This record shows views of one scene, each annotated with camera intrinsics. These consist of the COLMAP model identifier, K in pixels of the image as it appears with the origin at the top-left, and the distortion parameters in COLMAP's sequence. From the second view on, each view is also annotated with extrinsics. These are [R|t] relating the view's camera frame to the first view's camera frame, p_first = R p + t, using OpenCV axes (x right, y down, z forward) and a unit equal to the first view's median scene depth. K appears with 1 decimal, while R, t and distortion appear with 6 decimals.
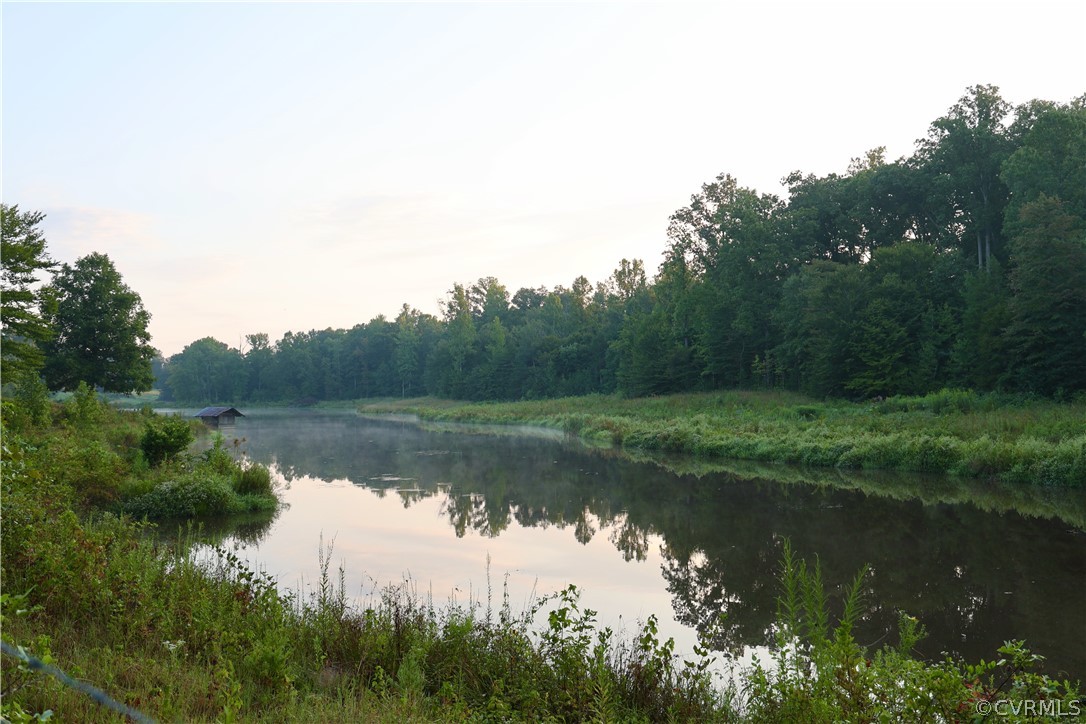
lens RADIAL K [[1046.7, 0, 549.3], [0, 1046.7, 366.7], [0, 0, 1]] dist [0.013360, 0.146544]
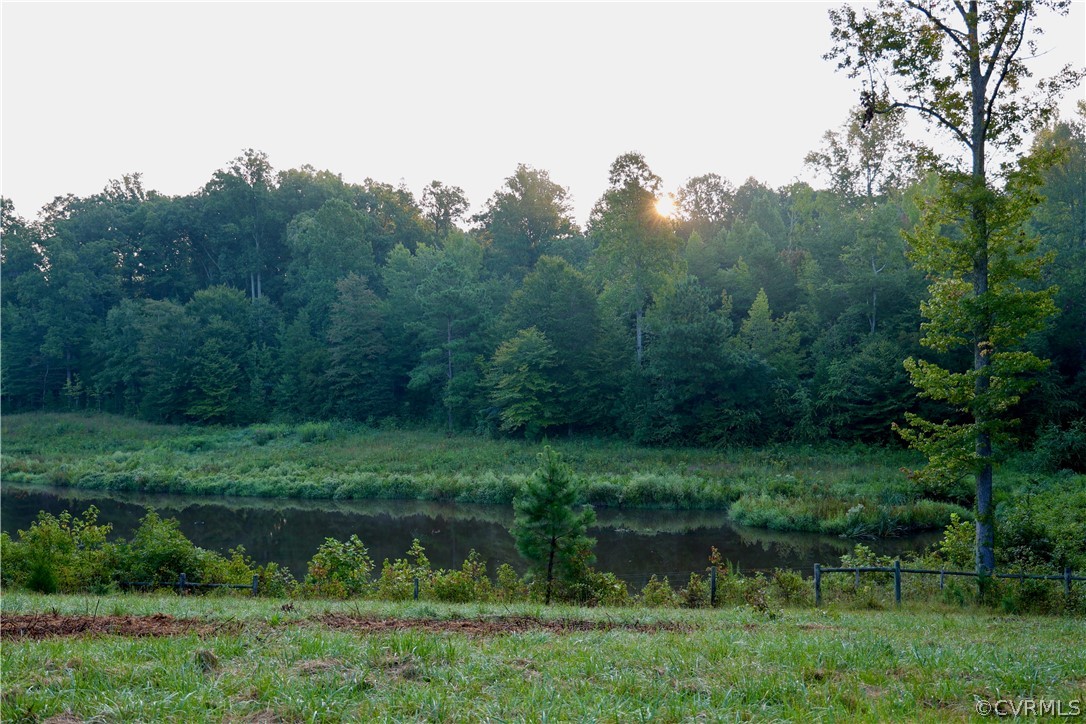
lens RADIAL K [[1118.2, 0, 543.0], [0, 1118.2, 362.0], [0, 0, 1]] dist [0.062630, 0.041055]
pose [[0.699862, -0.011085, 0.714192, -0.343335], [-0.009480, 0.999647, 0.024806, -0.073963], [-0.714215, -0.024132, 0.699511, -0.169391]]
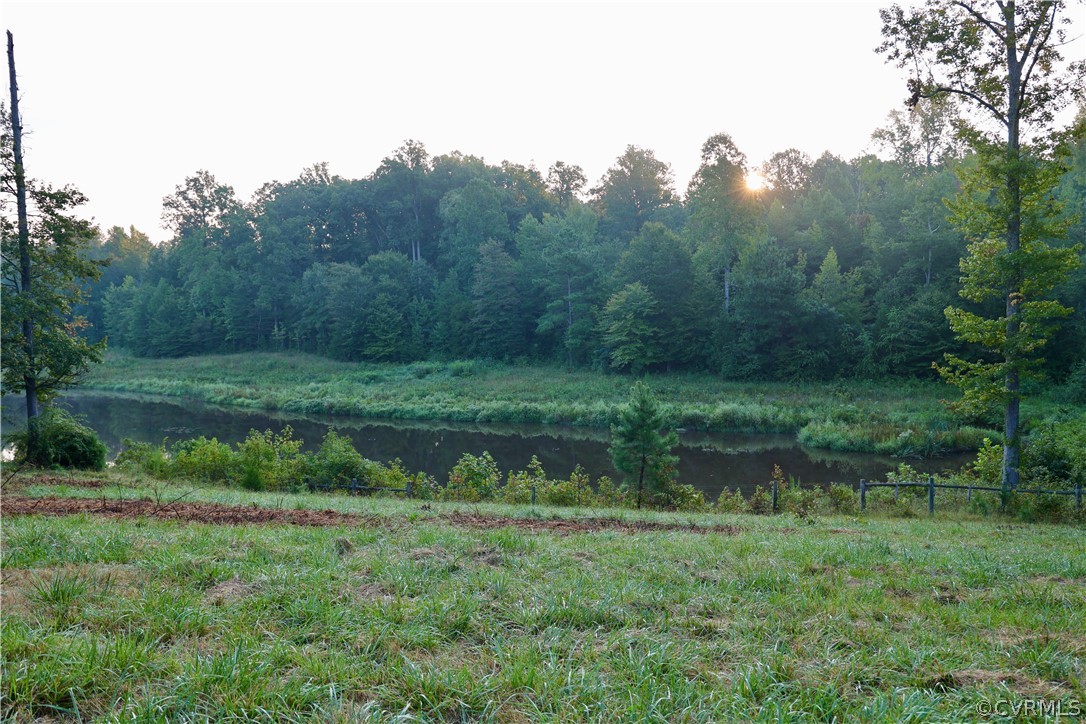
lens RADIAL K [[922.2, 0, 543.0], [0, 922.2, 362.0], [0, 0, 1]] dist [-0.012742, 0.083130]
pose [[0.779064, -0.051354, 0.624838, -0.341188], [0.000197, 0.996660, 0.081668, -0.075358], [-0.626944, -0.063501, 0.776472, -0.177240]]
